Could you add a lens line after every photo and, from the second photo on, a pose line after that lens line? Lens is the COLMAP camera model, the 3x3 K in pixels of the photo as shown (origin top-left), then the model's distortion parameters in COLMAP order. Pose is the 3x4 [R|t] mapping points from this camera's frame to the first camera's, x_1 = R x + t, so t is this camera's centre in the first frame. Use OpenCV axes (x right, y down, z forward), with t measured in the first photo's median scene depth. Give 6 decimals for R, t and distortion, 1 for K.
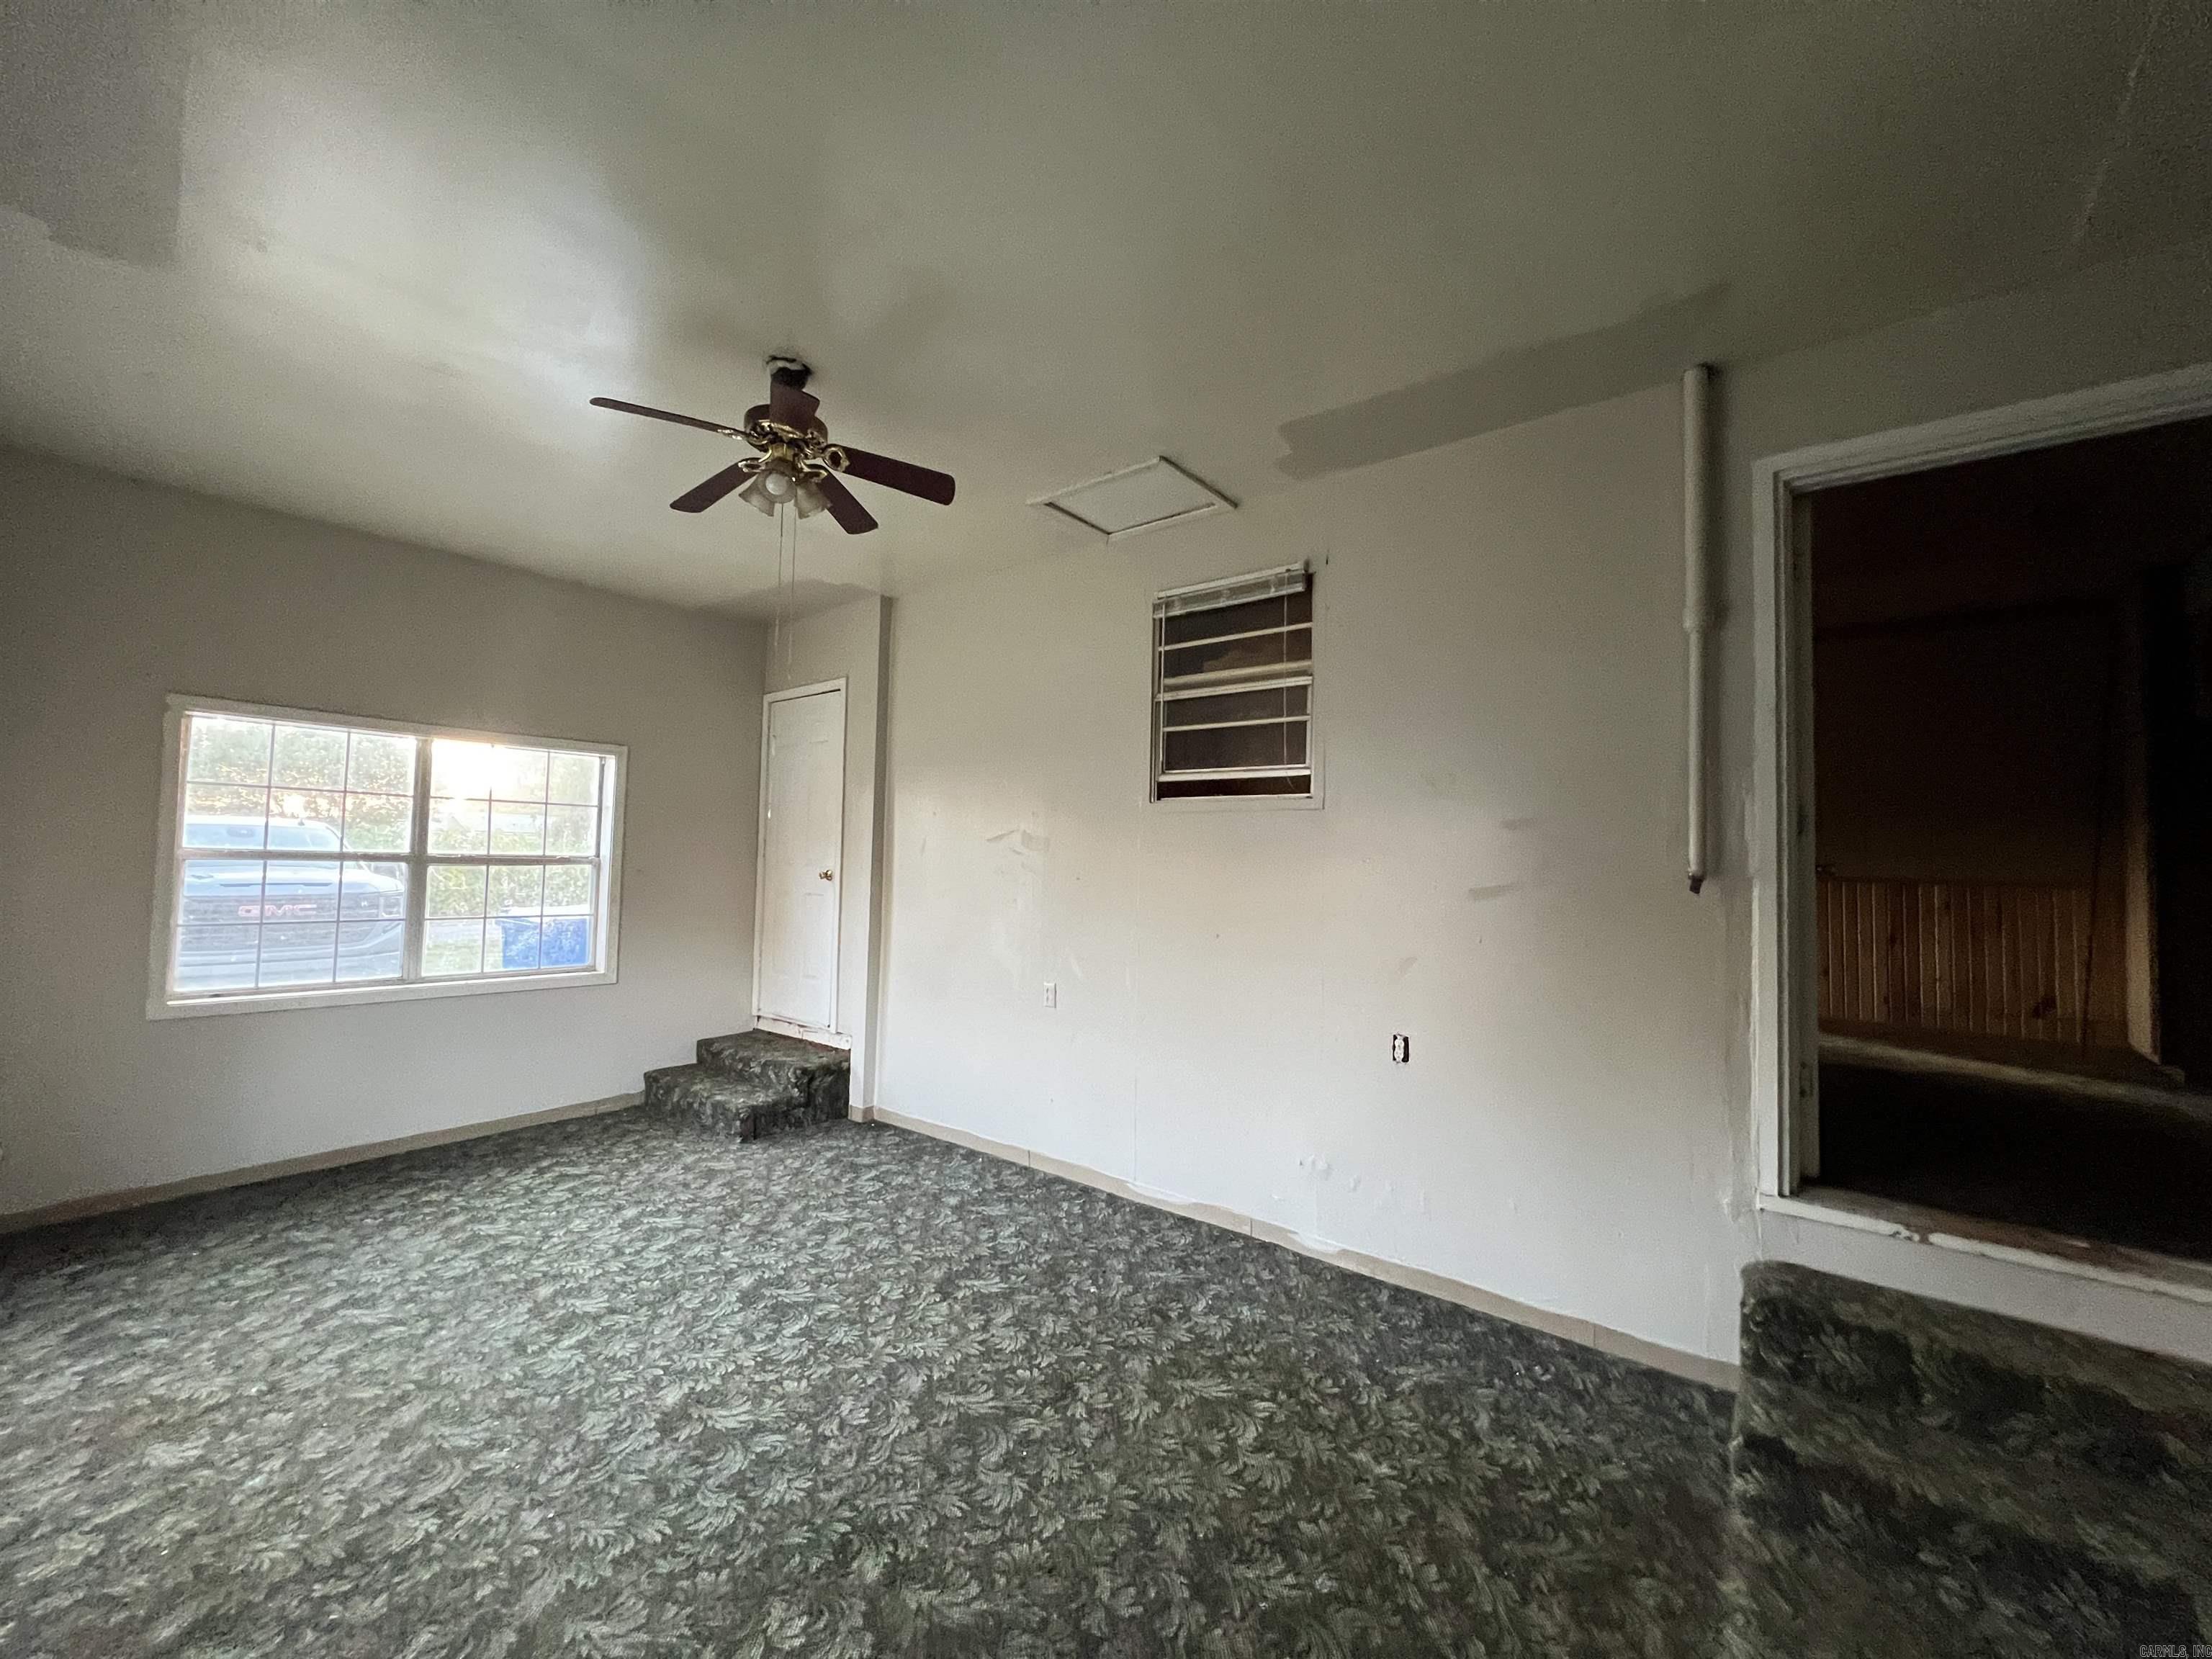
lens RADIAL K [[887.4, 0, 1106.1], [0, 887.4, 824.5], [0, 0, 1]] dist [-0.002399, 0.000881]
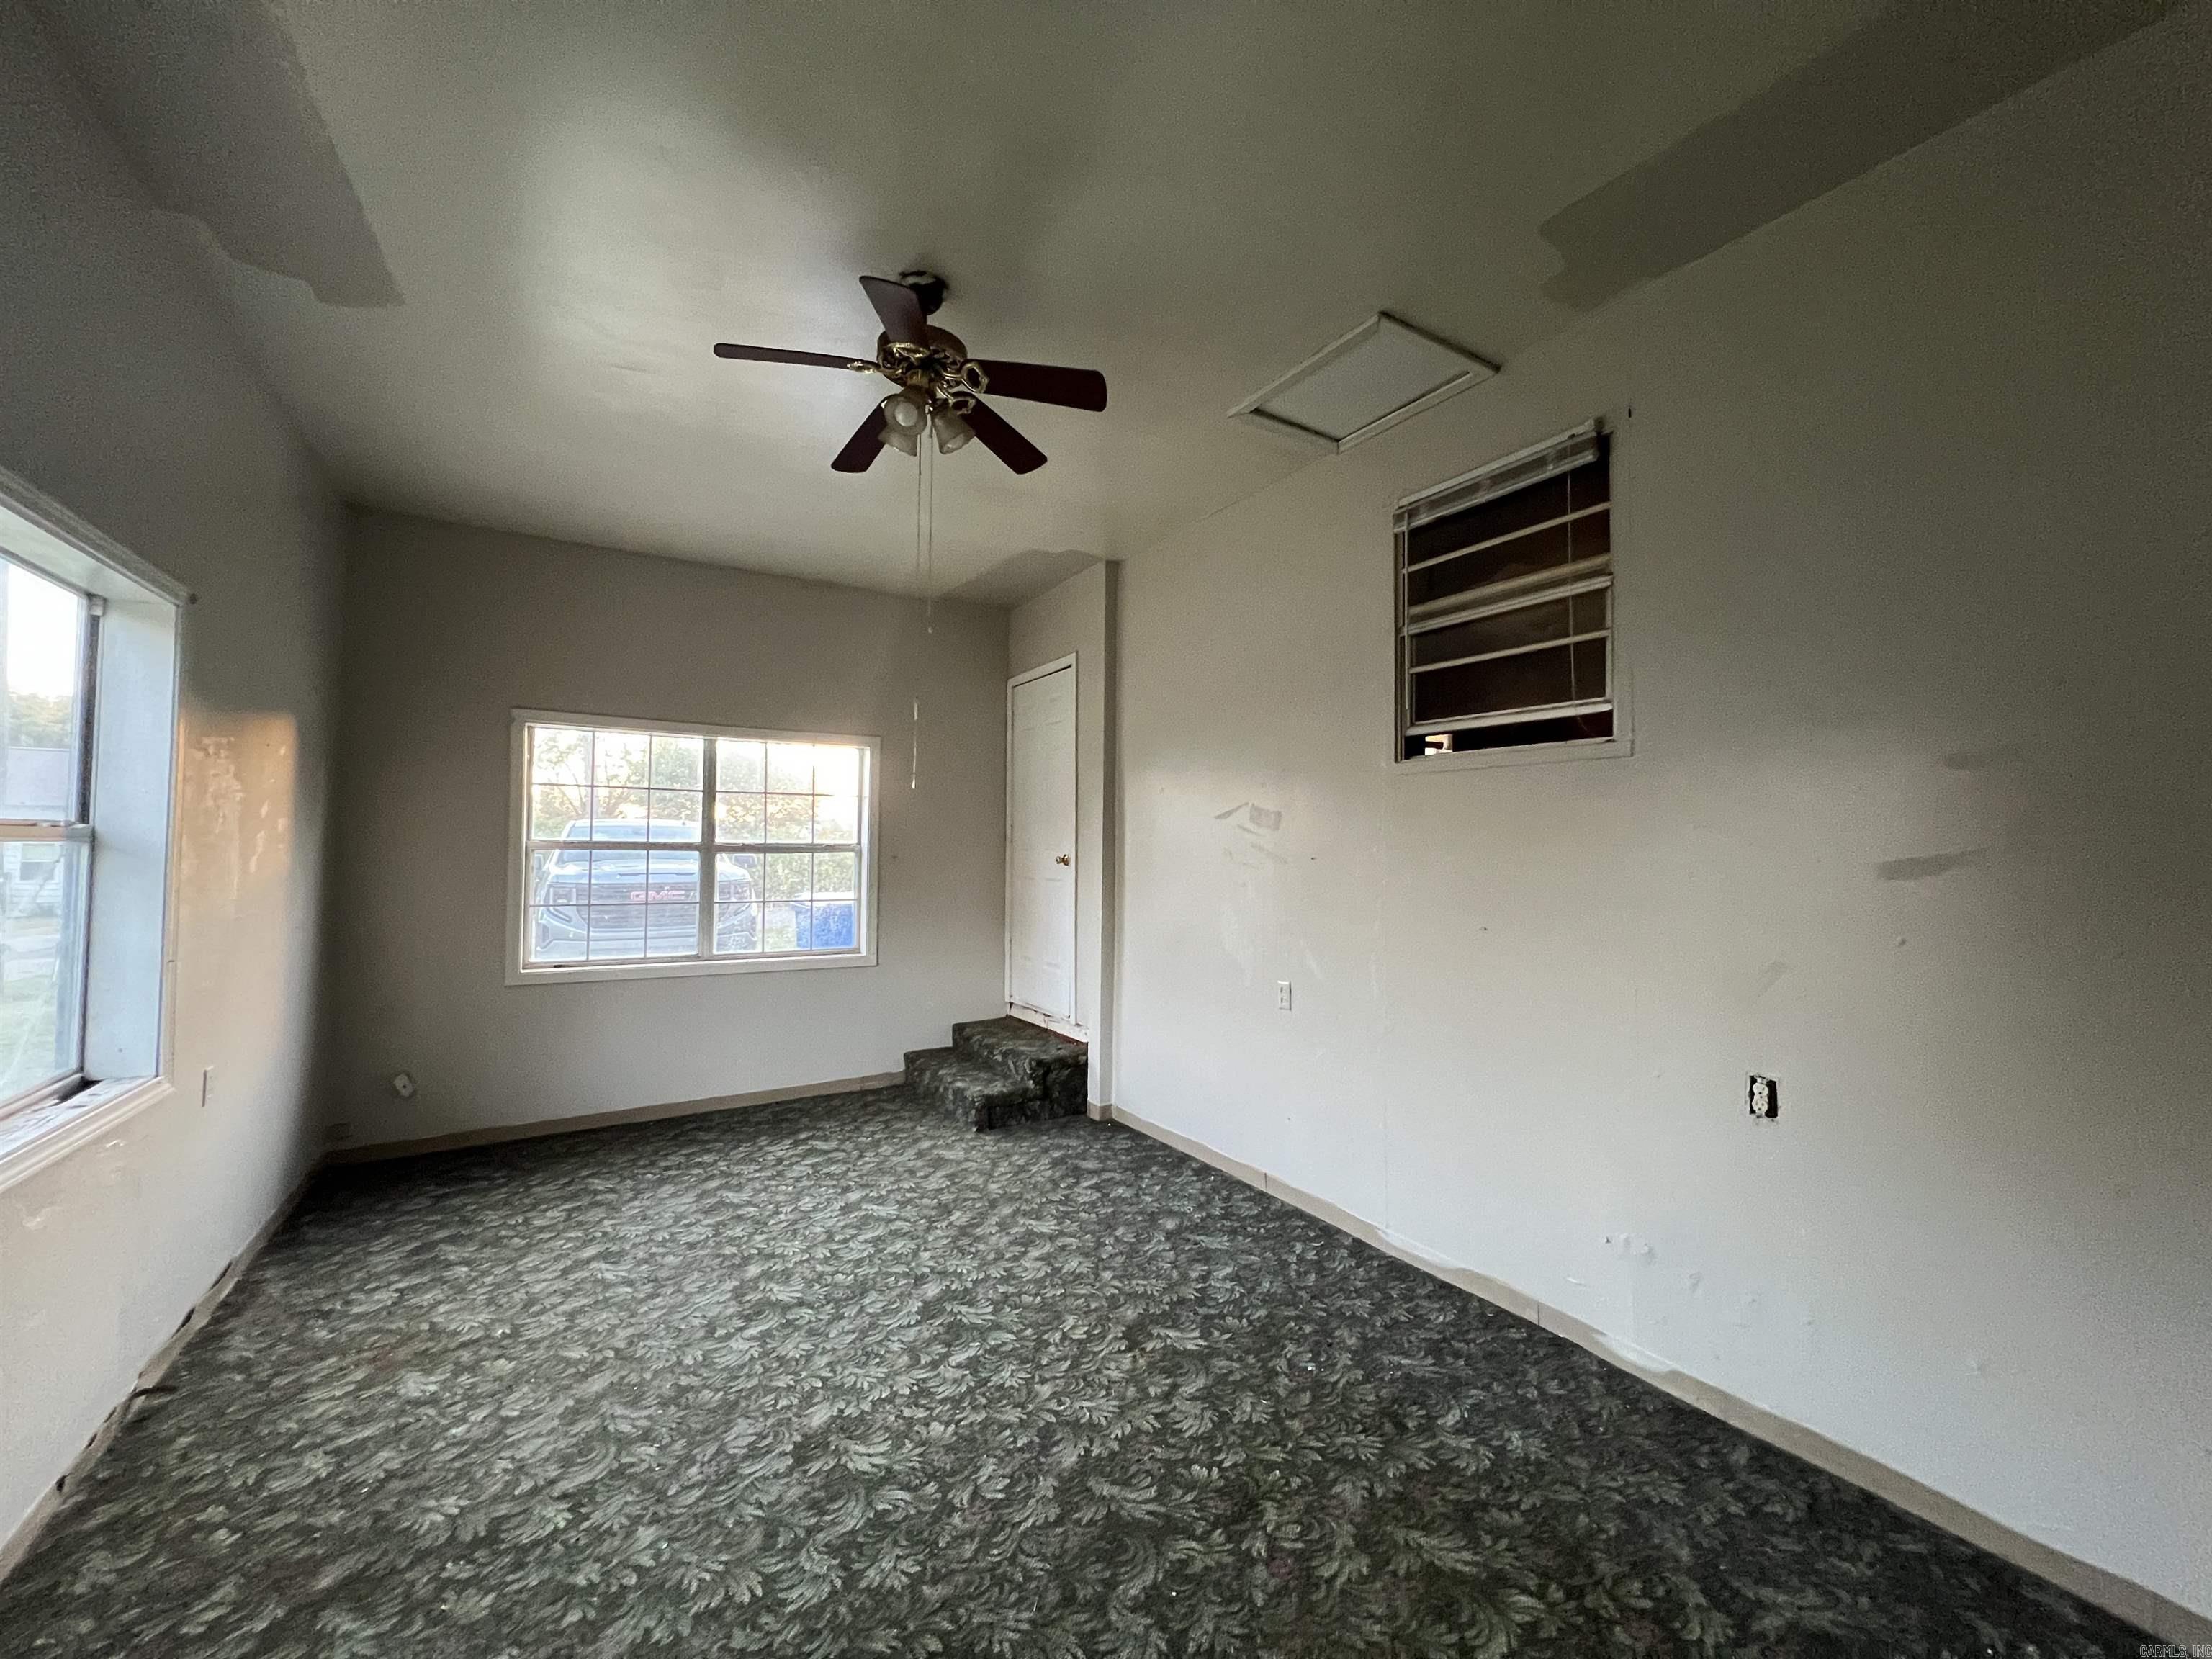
lens RADIAL K [[887.4, 0, 1106.1], [0, 887.4, 824.5], [0, 0, 1]] dist [-0.002399, 0.000881]
pose [[0.940674, -0.023253, -0.338515, 0.097741], [0.026612, 0.999632, 0.005283, 0.026594], [0.338267, -0.013978, 0.940946, 0.200028]]
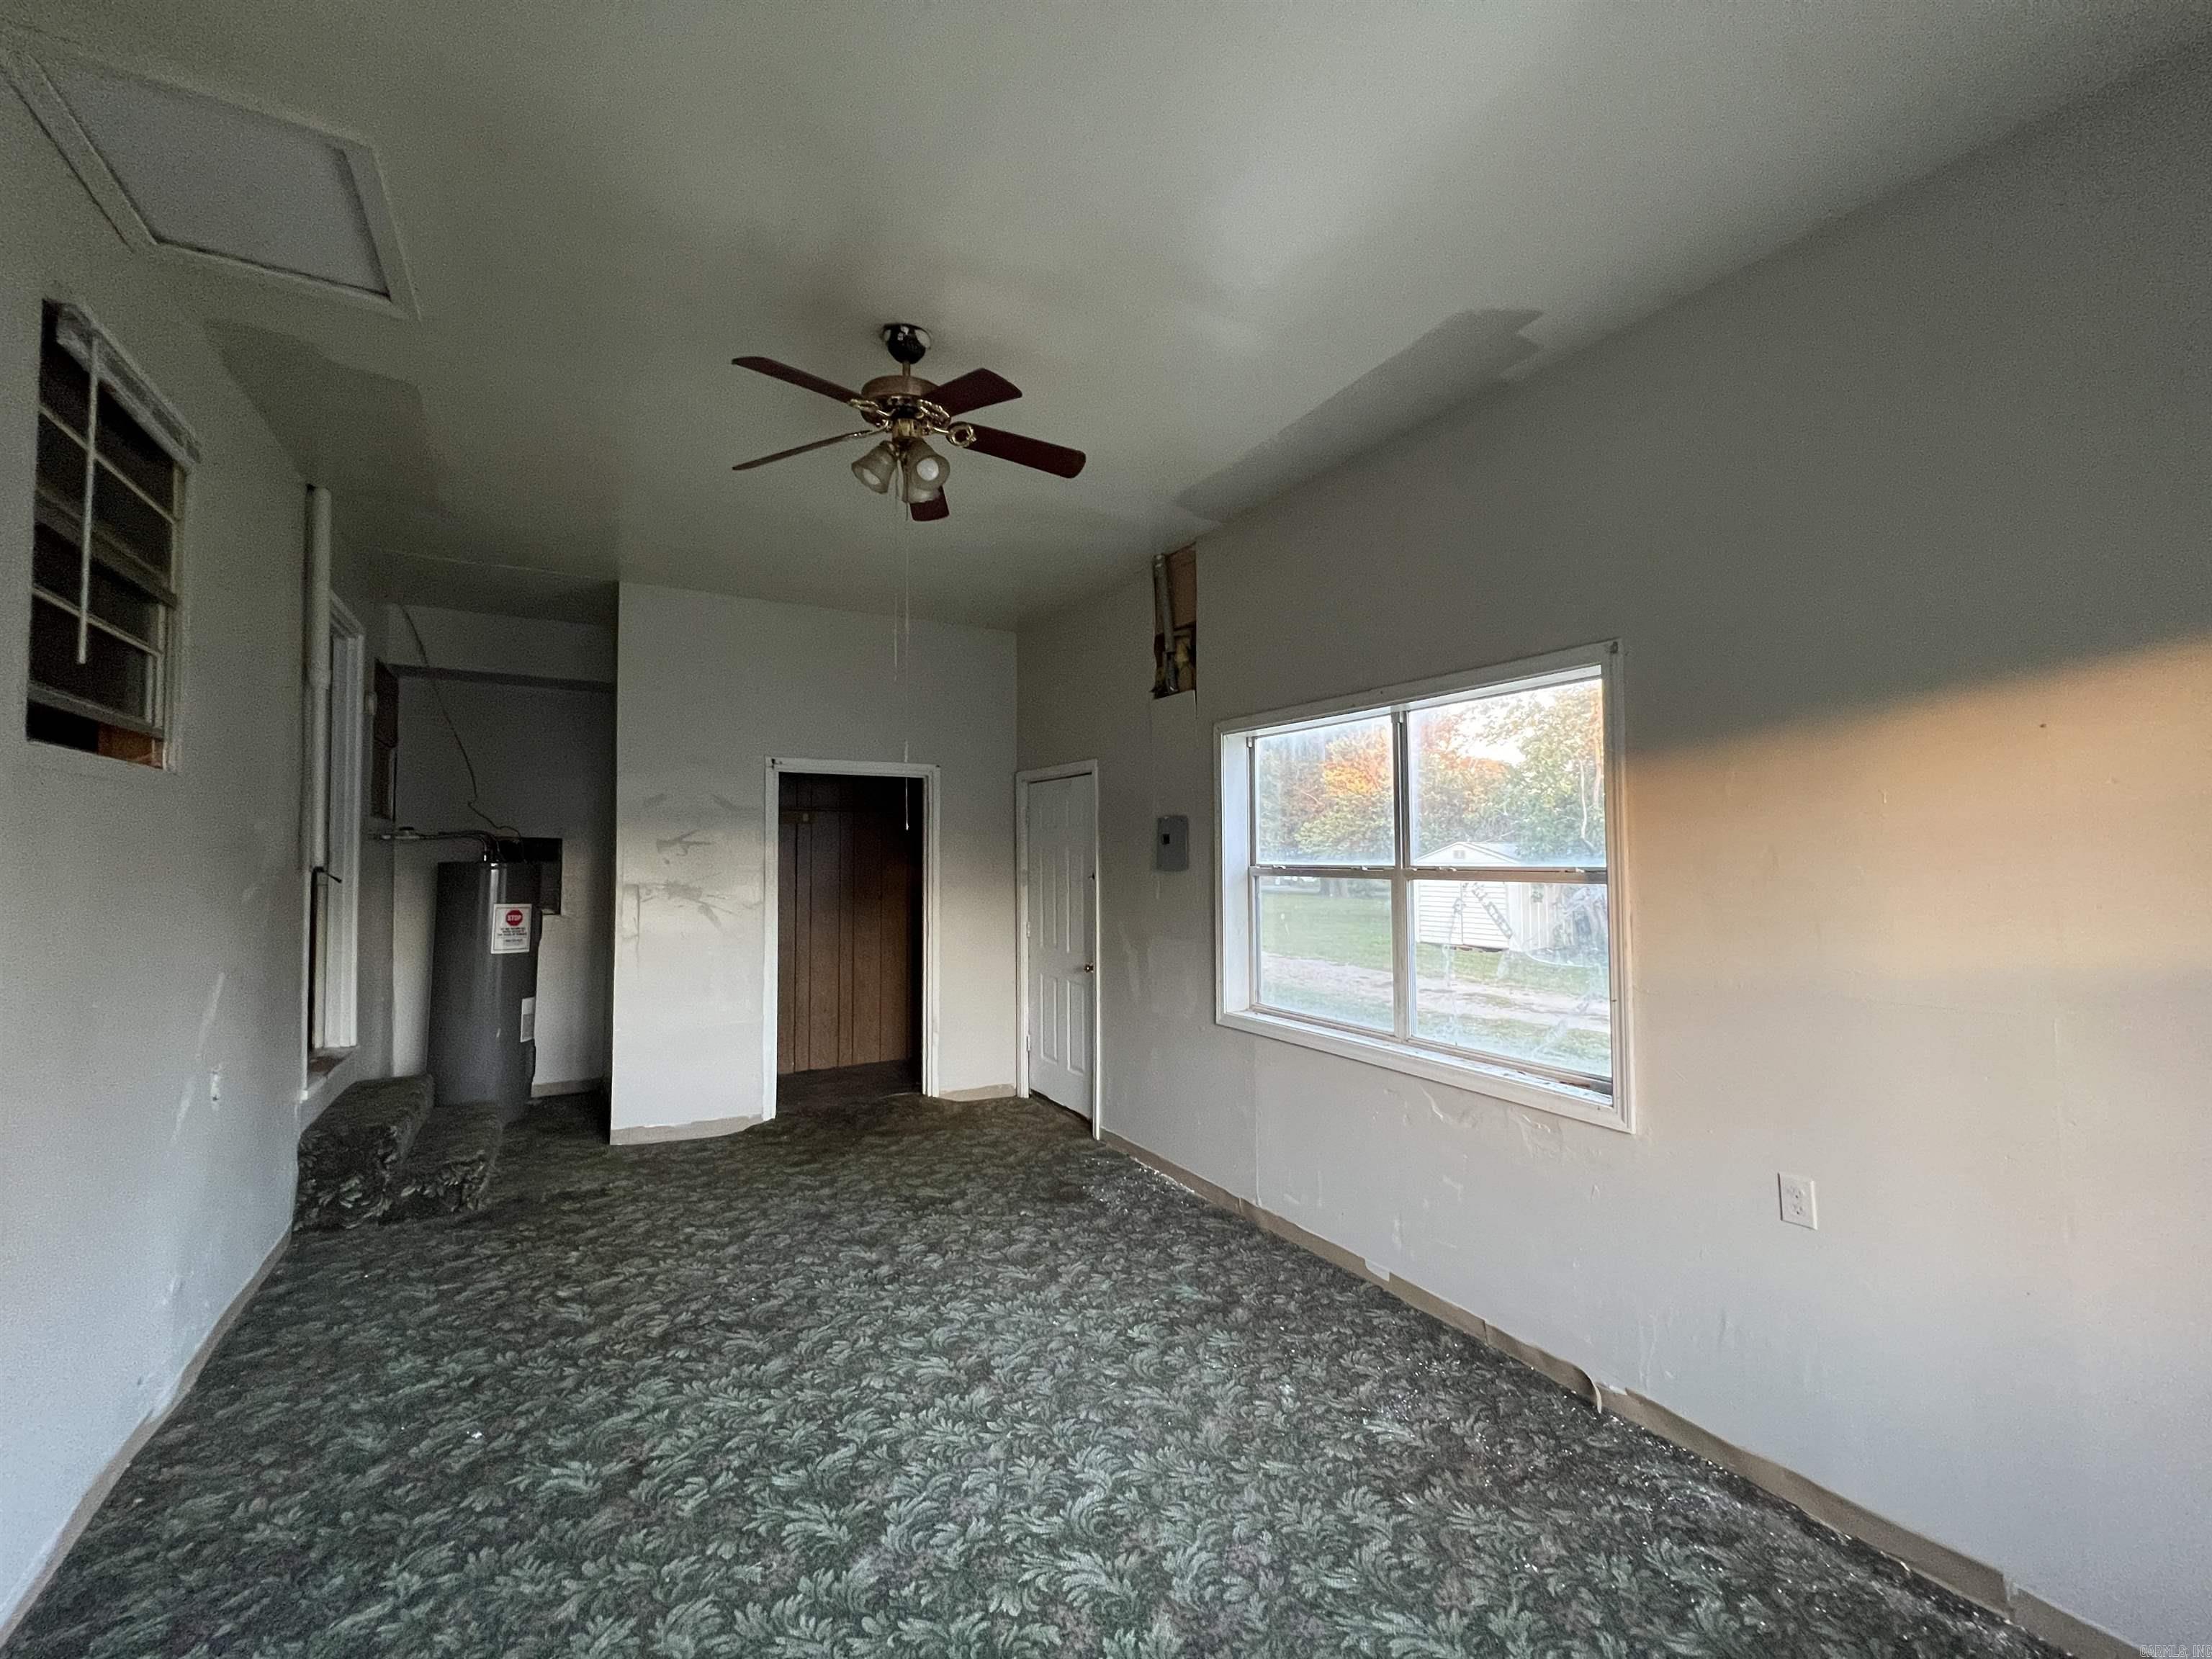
lens RADIAL K [[887.4, 0, 1106.1], [0, 887.4, 824.5], [0, 0, 1]] dist [-0.002399, 0.000881]
pose [[-0.941205, -0.007591, 0.337751, -0.808411], [-0.032862, 0.997064, -0.069168, 0.038689], [-0.336234, -0.076201, -0.938691, 1.639474]]
